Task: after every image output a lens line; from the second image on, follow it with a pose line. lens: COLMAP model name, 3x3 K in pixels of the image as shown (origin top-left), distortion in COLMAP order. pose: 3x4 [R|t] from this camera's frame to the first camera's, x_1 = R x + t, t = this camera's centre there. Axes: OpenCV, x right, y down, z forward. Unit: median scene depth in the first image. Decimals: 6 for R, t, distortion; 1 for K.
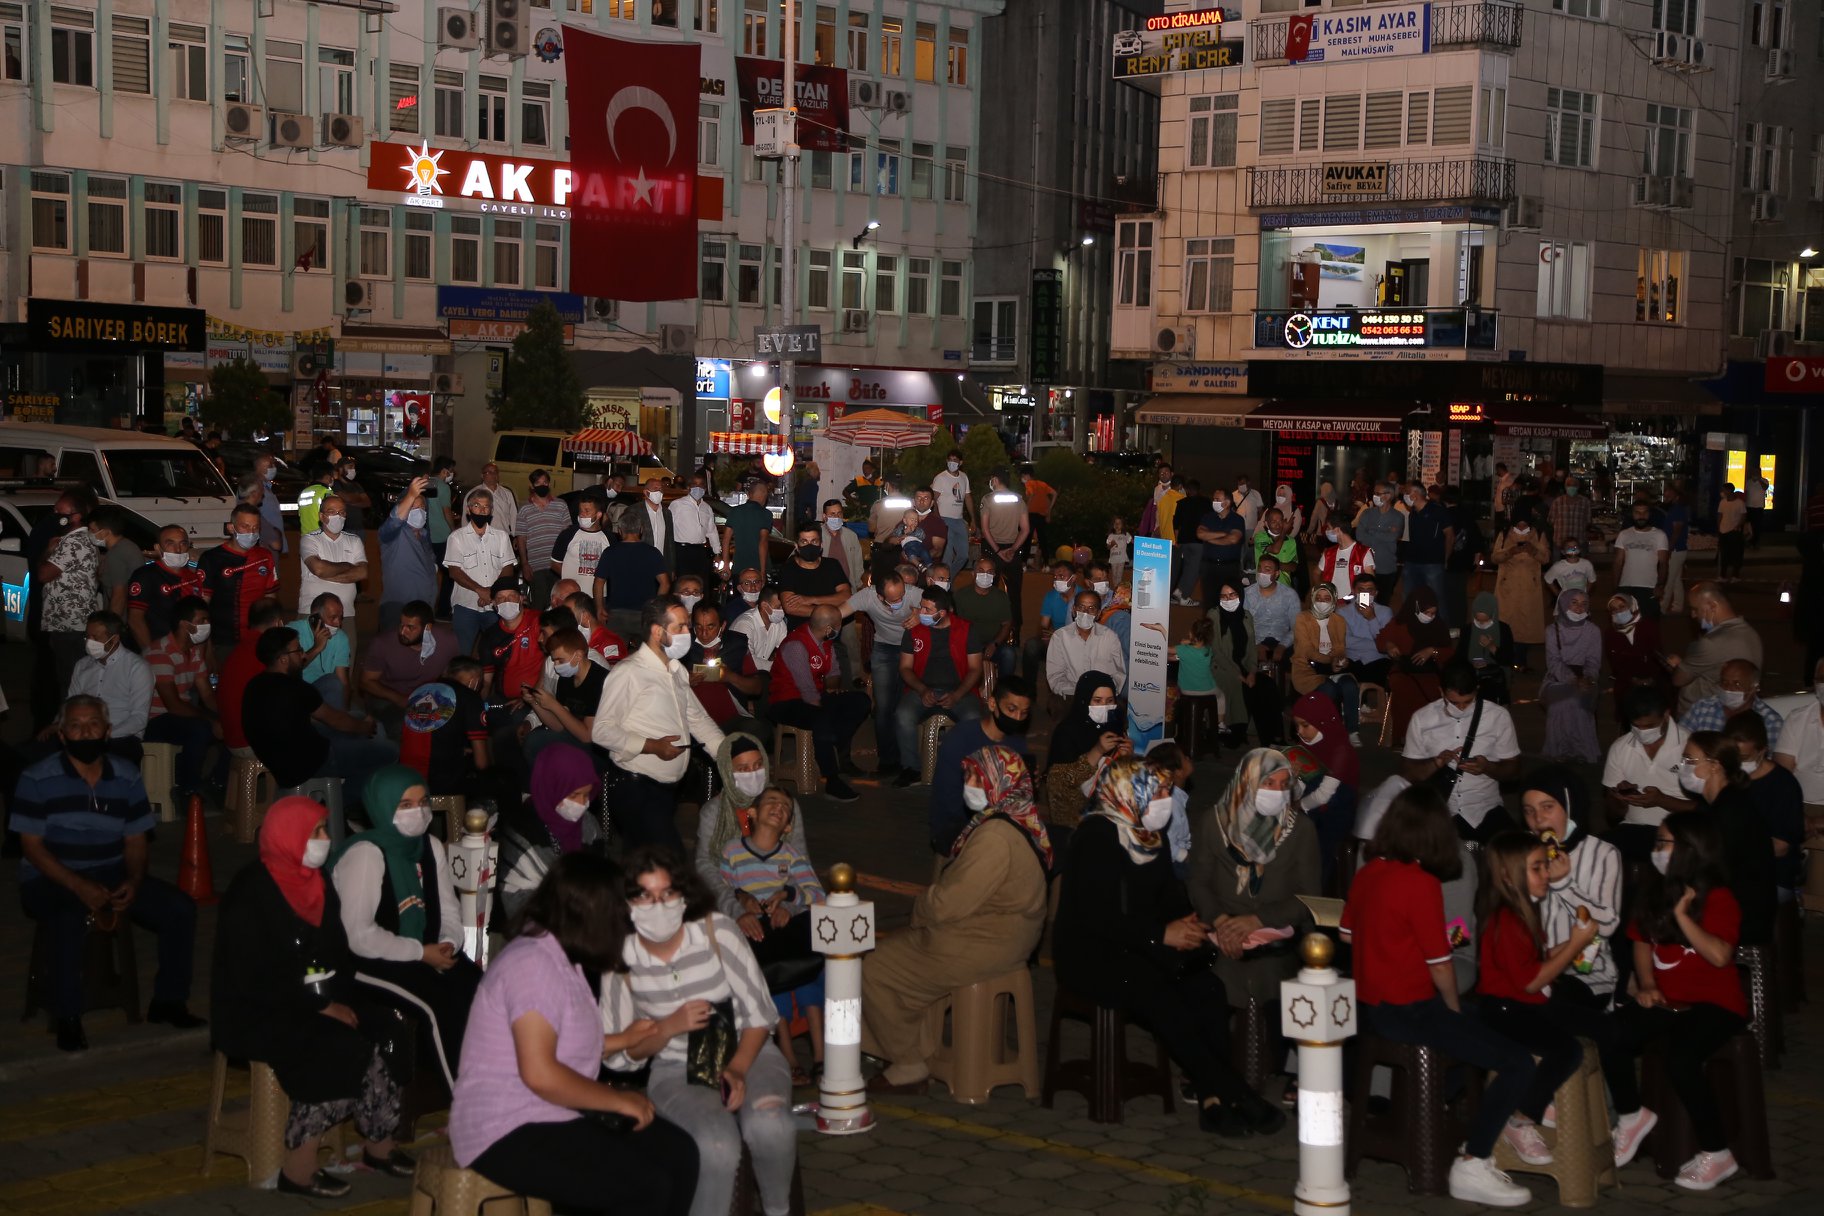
lens RADIAL K [[2894.3, 0, 912.0], [0, 2894.3, 608.0], [0, 0, 1]] dist [0.201930, 0.020088]
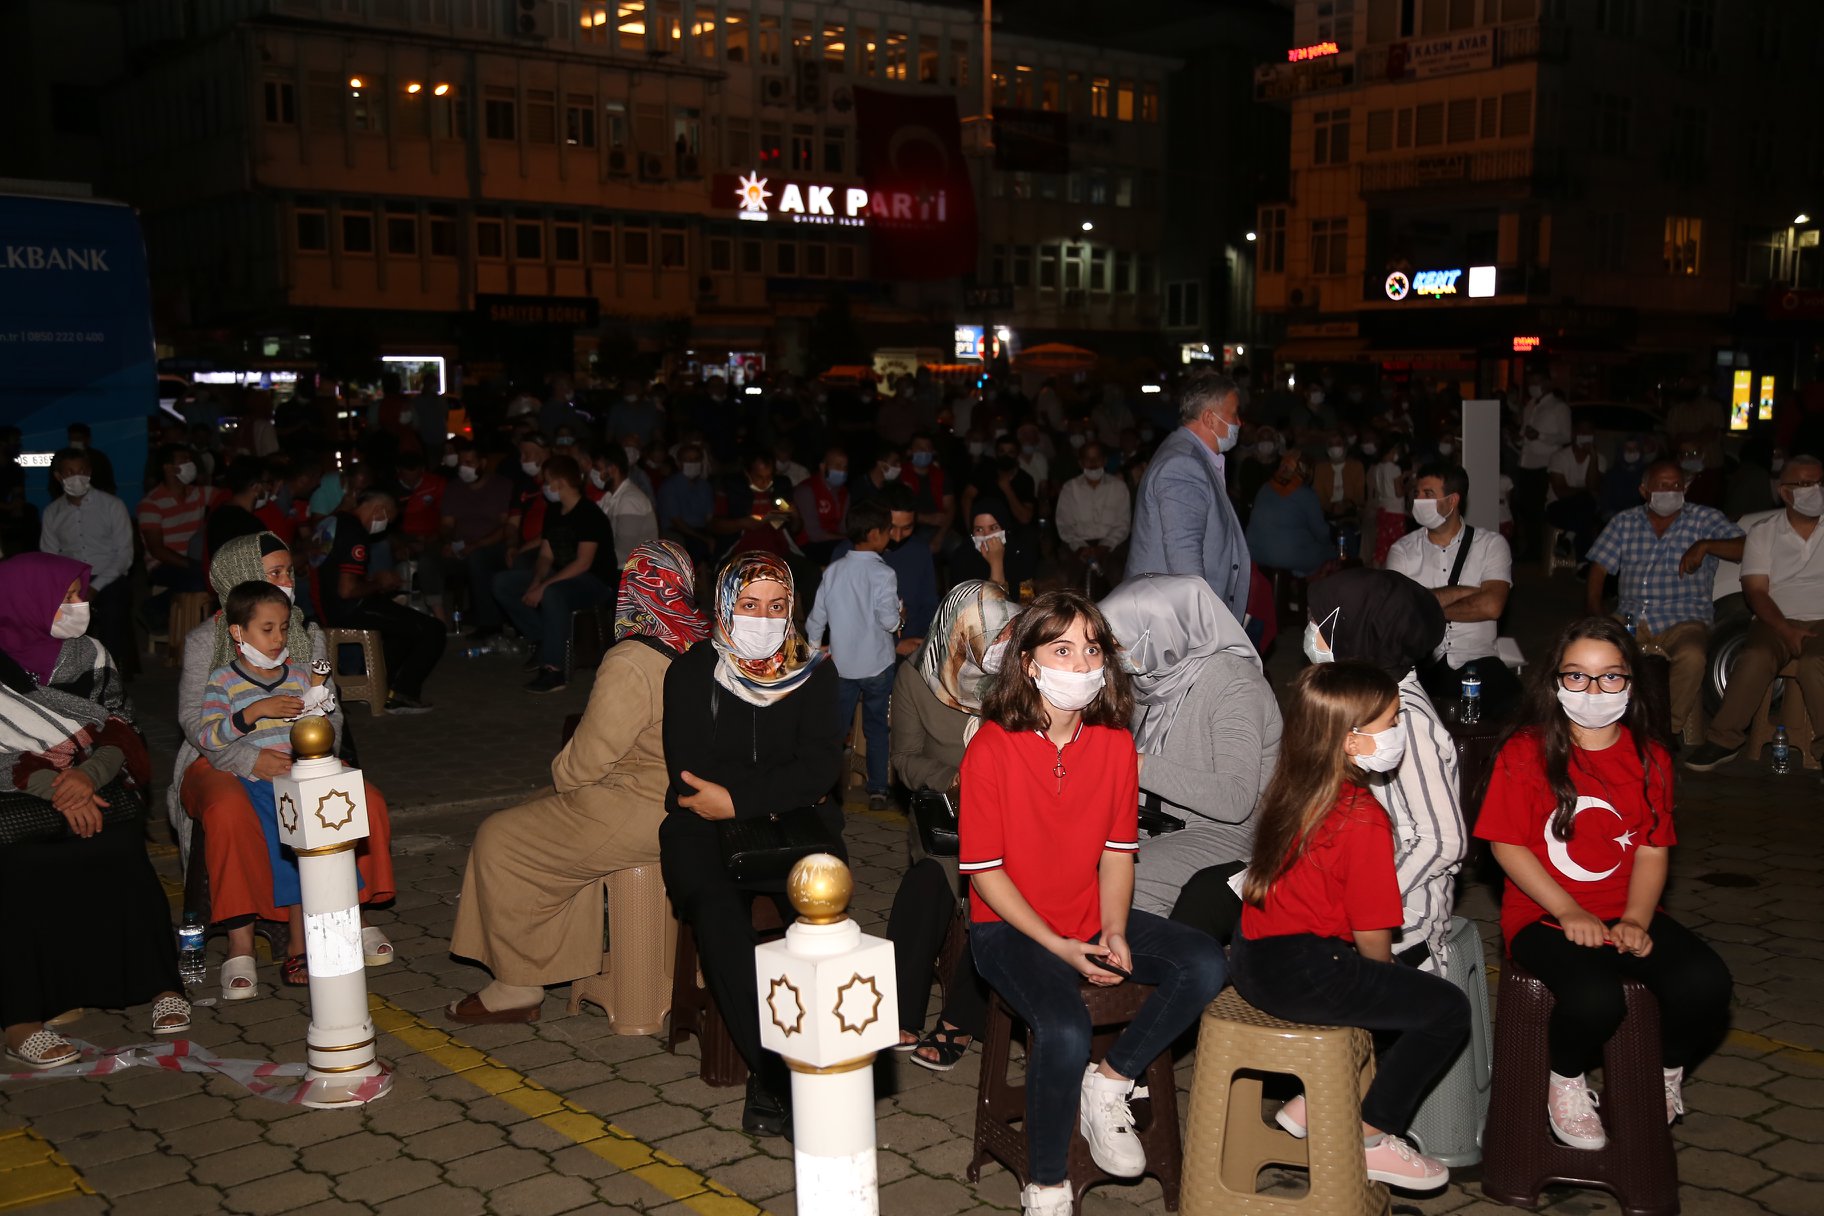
lens RADIAL K [[1934.4, 0, 903.6], [0, 1934.4, 622.3], [0, 0, 1]] dist [0.006176, 0.130946]
pose [[0.990858, -0.007074, -0.134722, 0.027806], [0.014202, 0.998545, 0.052021, 0.007366], [0.134158, -0.053459, 0.989517, 0.092379]]
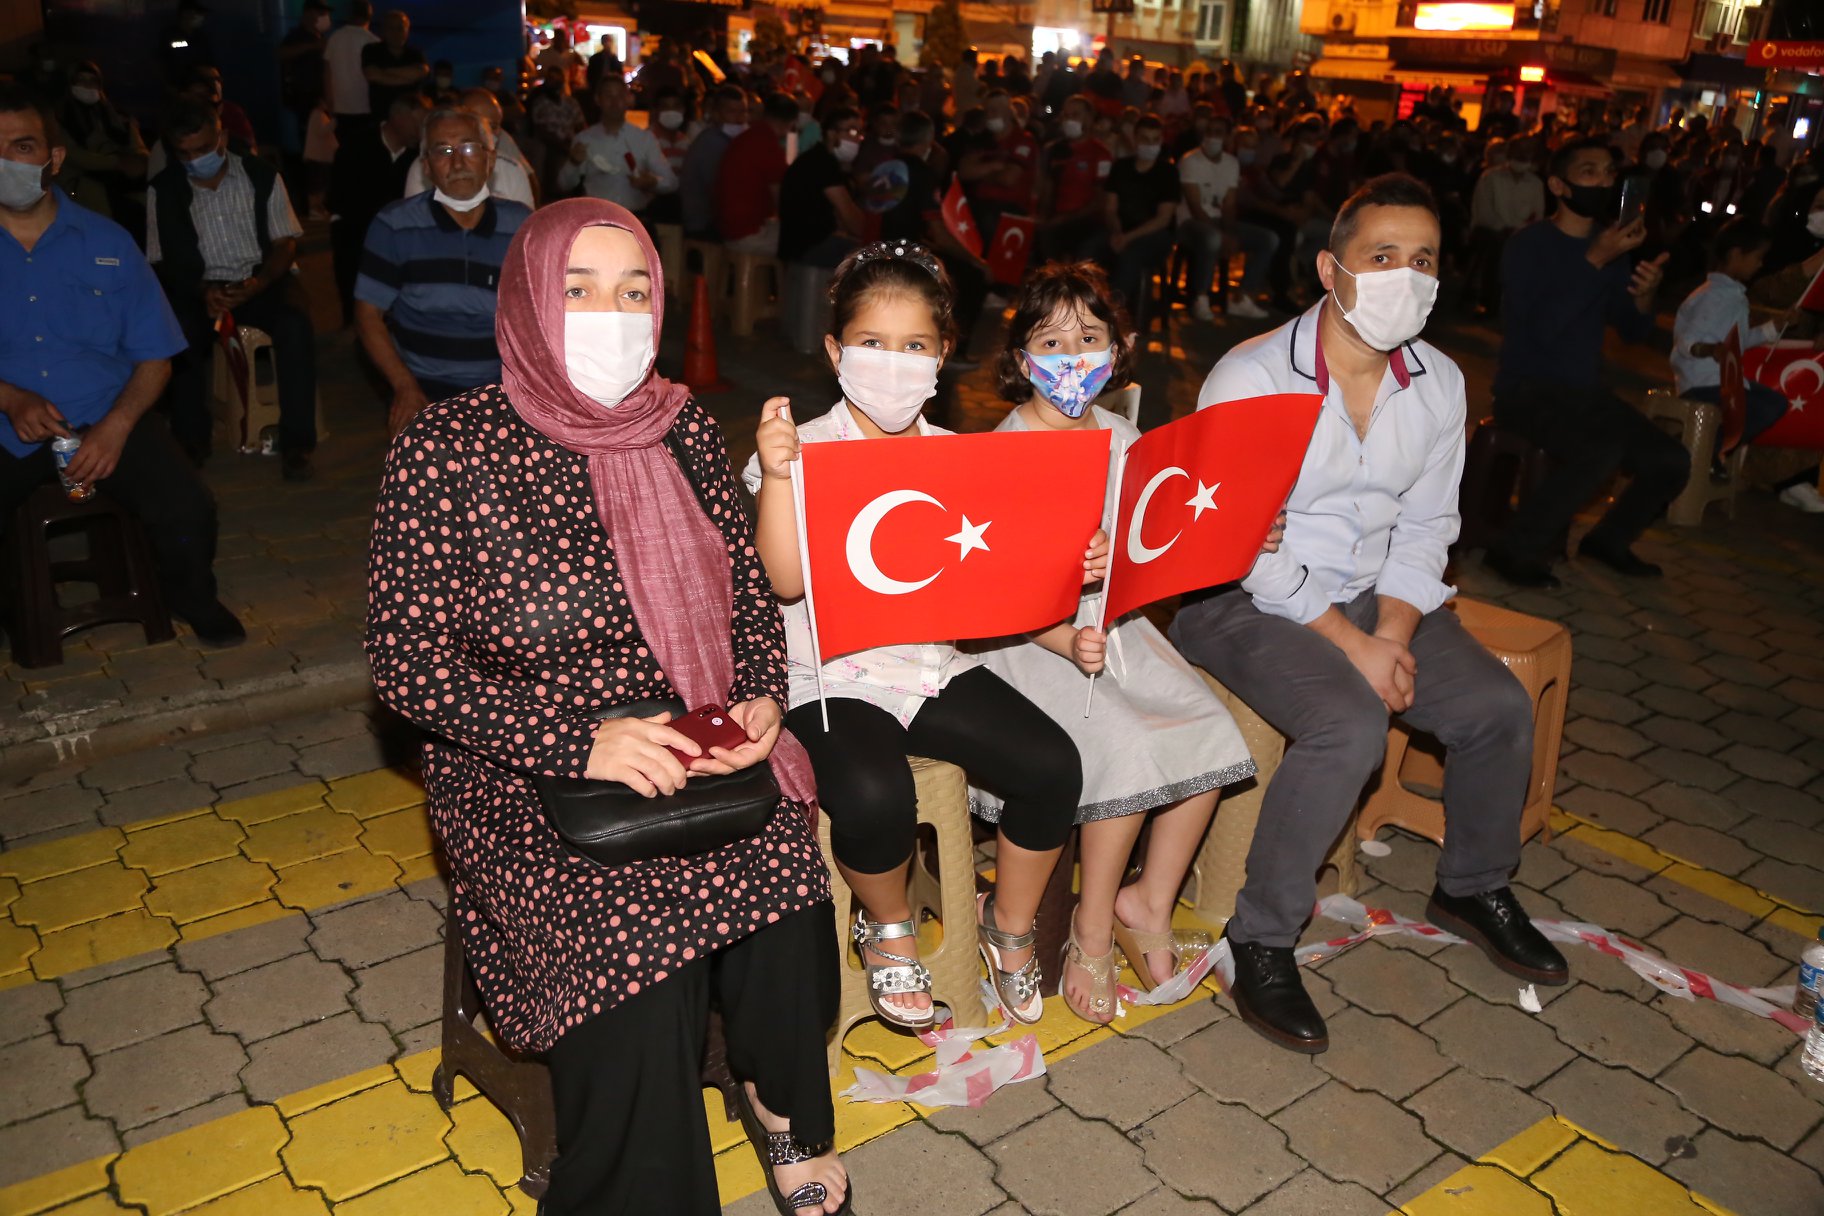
lens RADIAL K [[1449.7, 0, 912.0], [0, 1449.7, 608.0], [0, 0, 1]] dist [-0.009393, 0.007315]
pose [[0.990340, 0.079606, -0.113532, -0.027667], [-0.045451, 0.959910, 0.276599, 0.007986], [0.131000, -0.268766, 0.954256, 0.124583]]
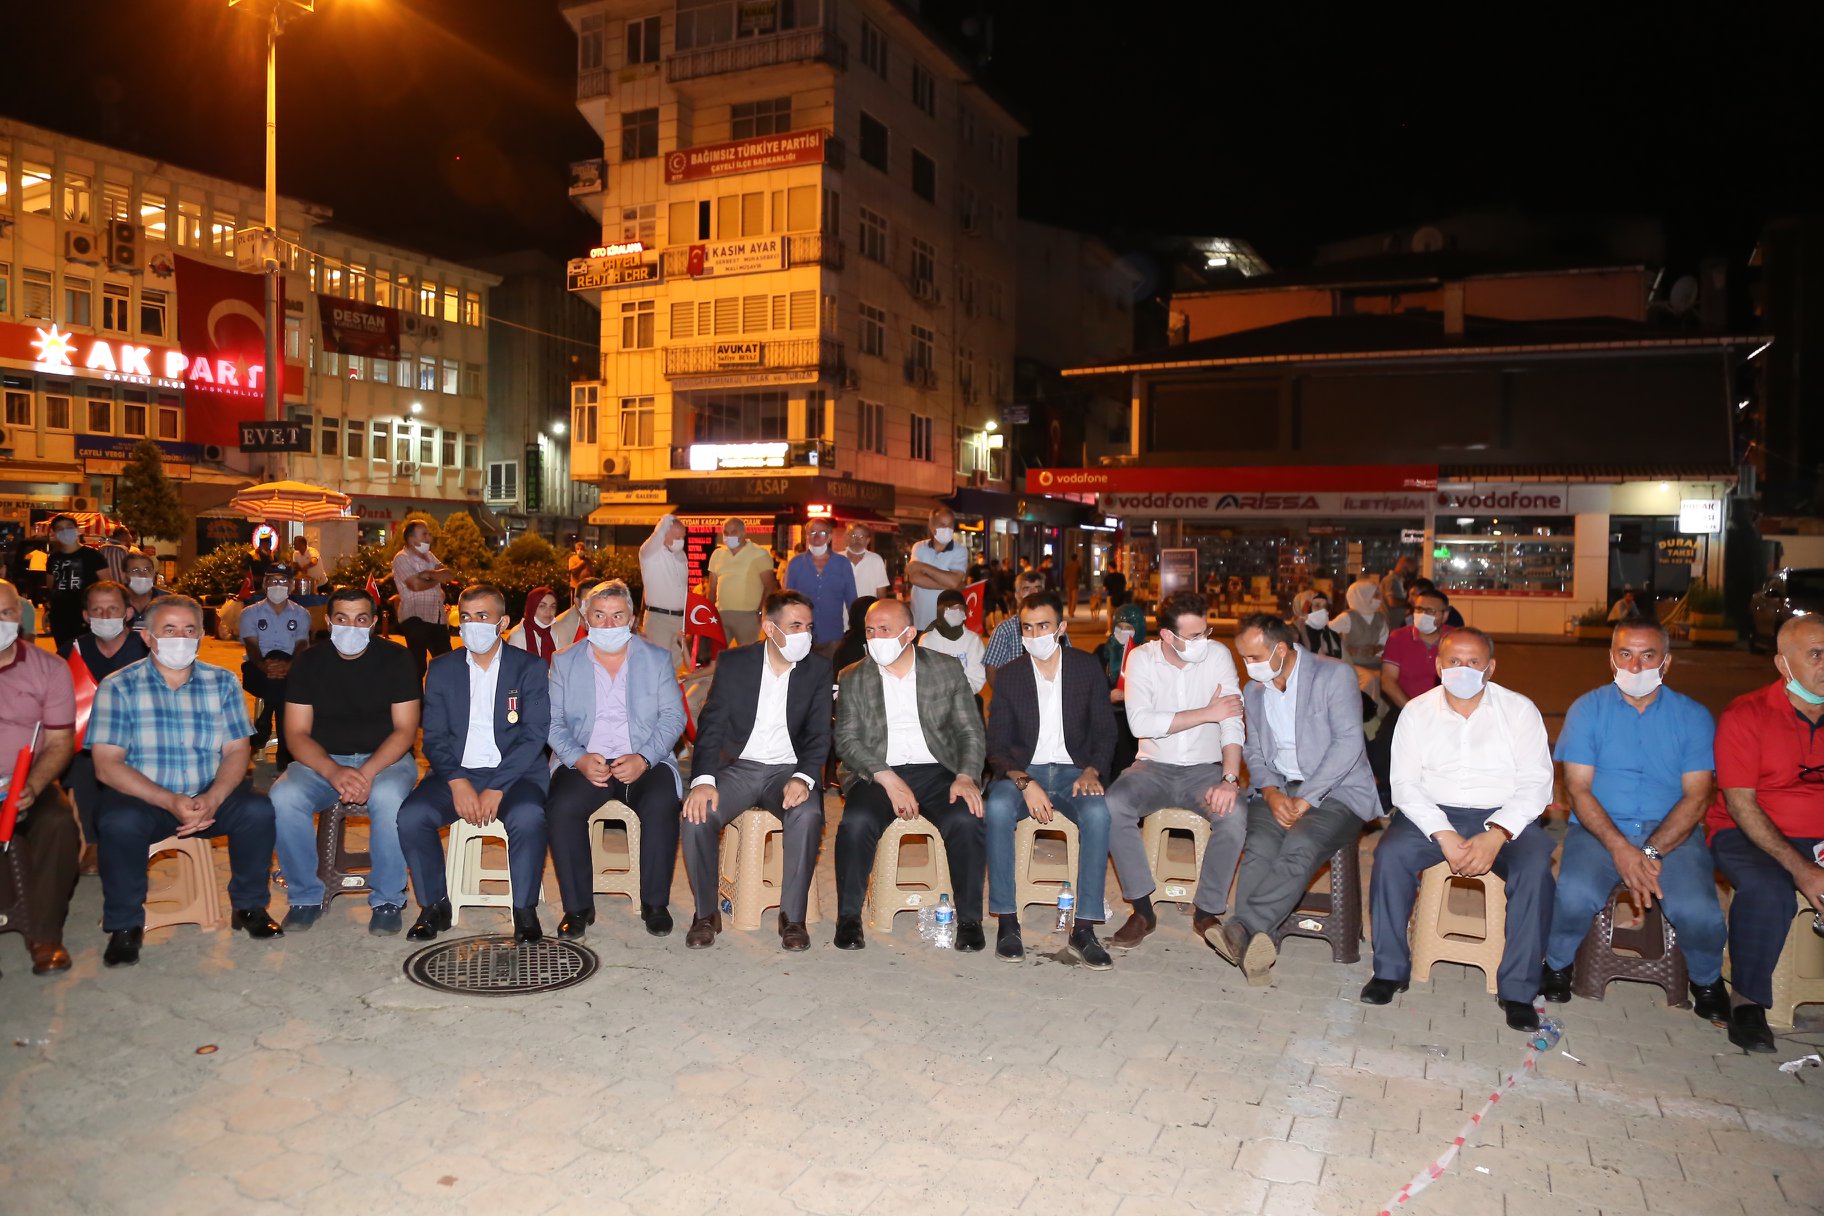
lens RADIAL K [[1243.1, 0, 909.3], [0, 1243.1, 603.6], [0, 0, 1]] dist [-0.114926, 0.066729]
pose [[0.946813, -0.026038, 0.320729, 0.030327], [0.033357, 0.999293, -0.017346, -0.008162], [-0.320051, 0.027122, 0.947012, 0.370990]]
